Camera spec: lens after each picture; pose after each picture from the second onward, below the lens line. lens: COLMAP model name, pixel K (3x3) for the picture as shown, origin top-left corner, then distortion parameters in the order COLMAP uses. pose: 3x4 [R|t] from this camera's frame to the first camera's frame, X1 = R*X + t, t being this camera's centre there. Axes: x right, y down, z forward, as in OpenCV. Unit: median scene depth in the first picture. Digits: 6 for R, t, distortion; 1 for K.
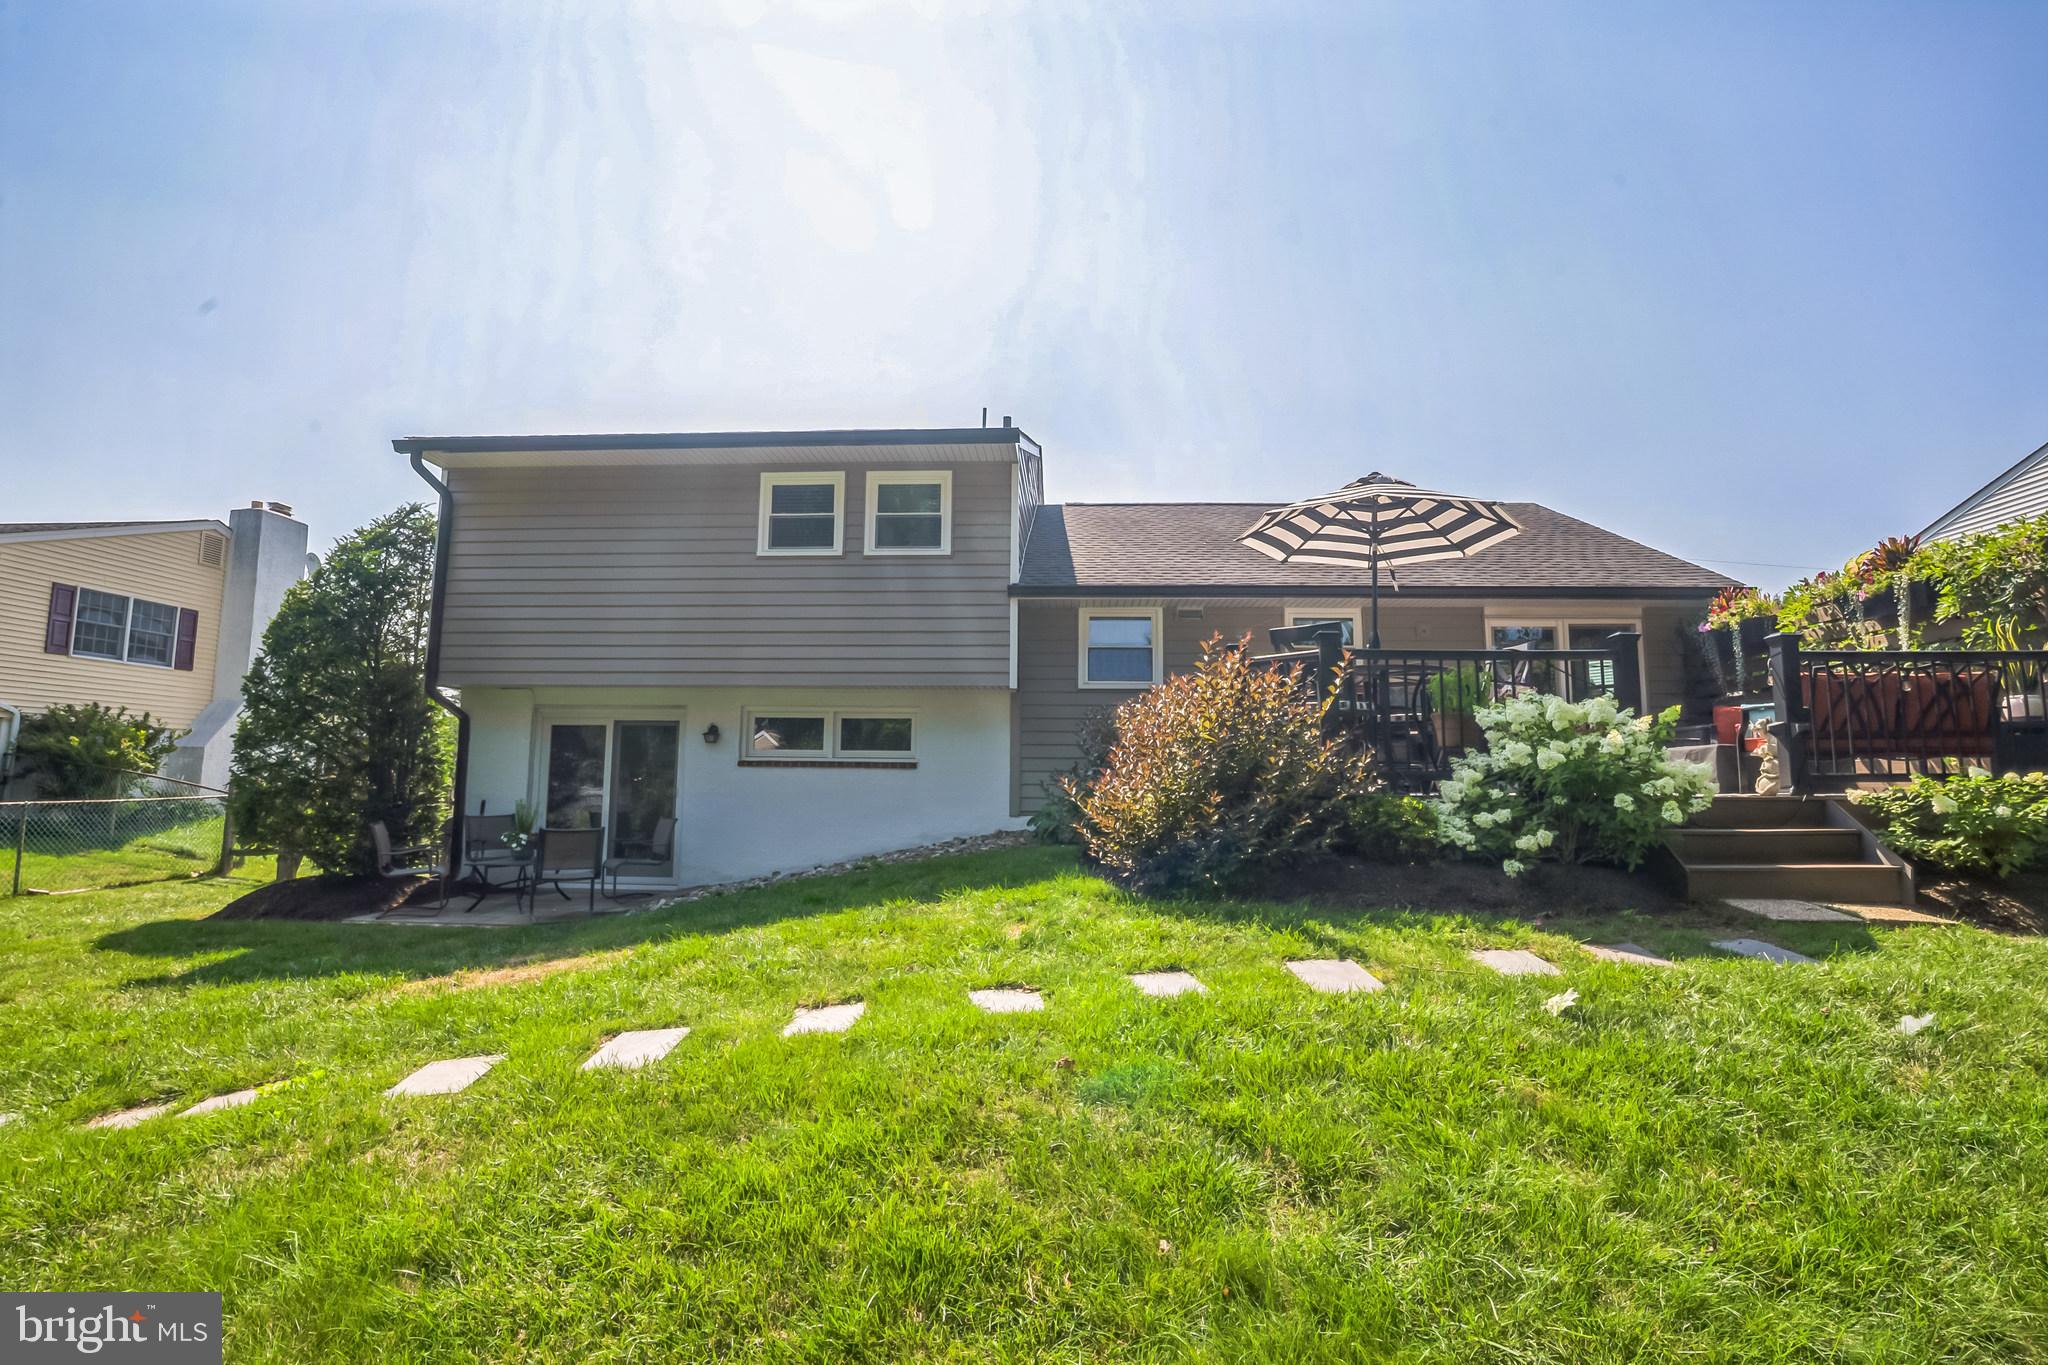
lens RADIAL K [[943.0, 0, 1026.3], [0, 943.0, 687.2], [0, 0, 1]] dist [-0.044347, 0.009072]
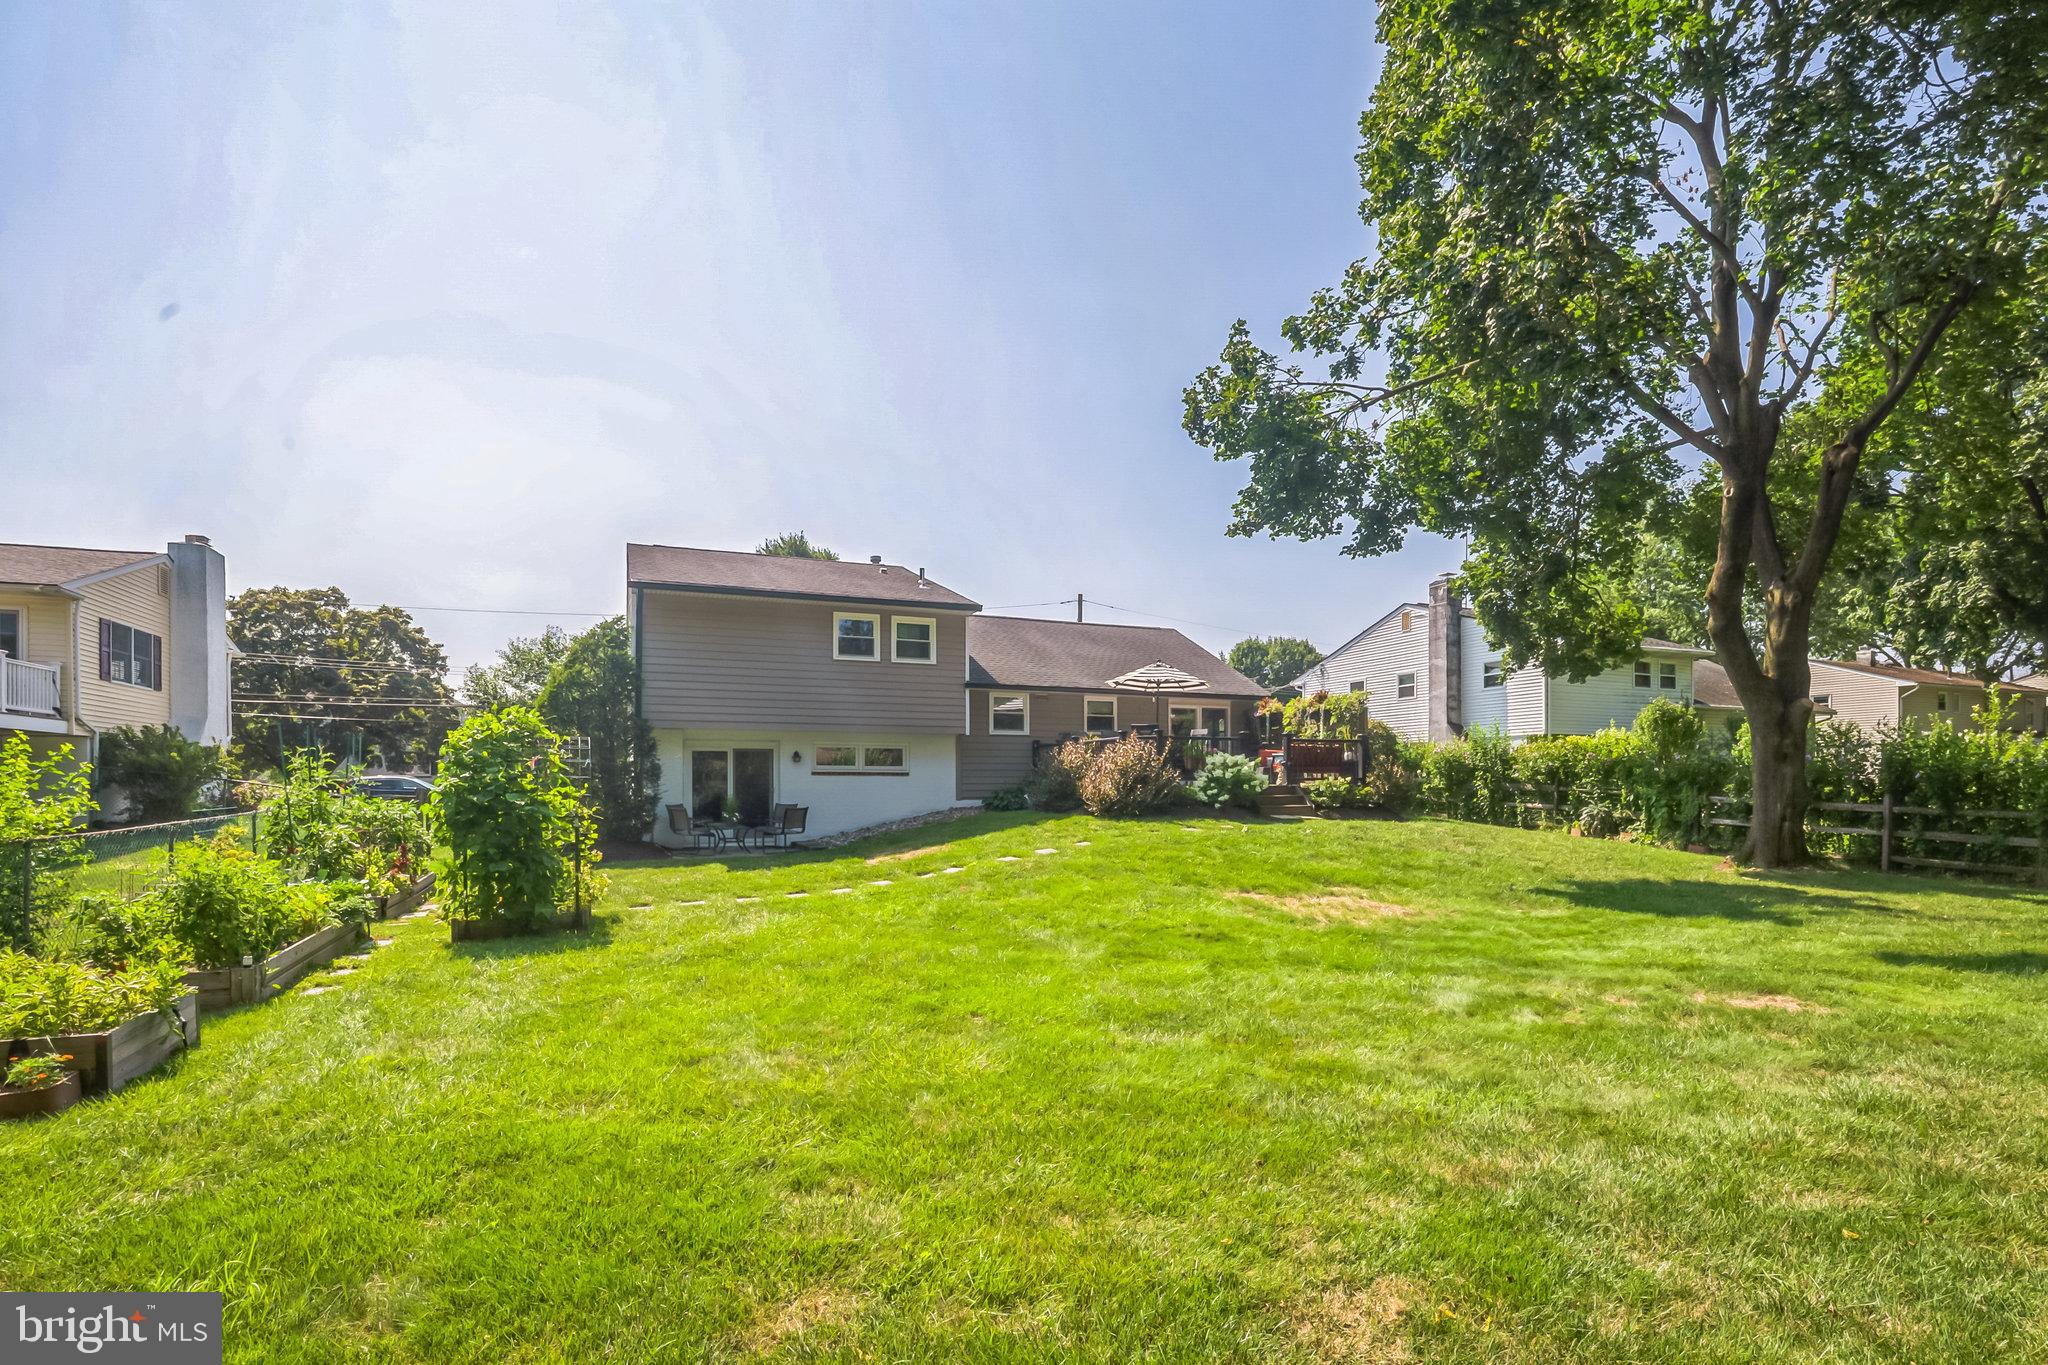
lens RADIAL K [[998.3, 0, 1047.4], [0, 998.3, 743.4], [0, 0, 1]] dist [-0.044489, 0.010913]
pose [[0.891653, 0.011042, 0.452585, -1.040105], [-0.037849, 0.998021, 0.050217, -0.118683], [-0.451135, -0.061906, 0.890306, -1.197070]]
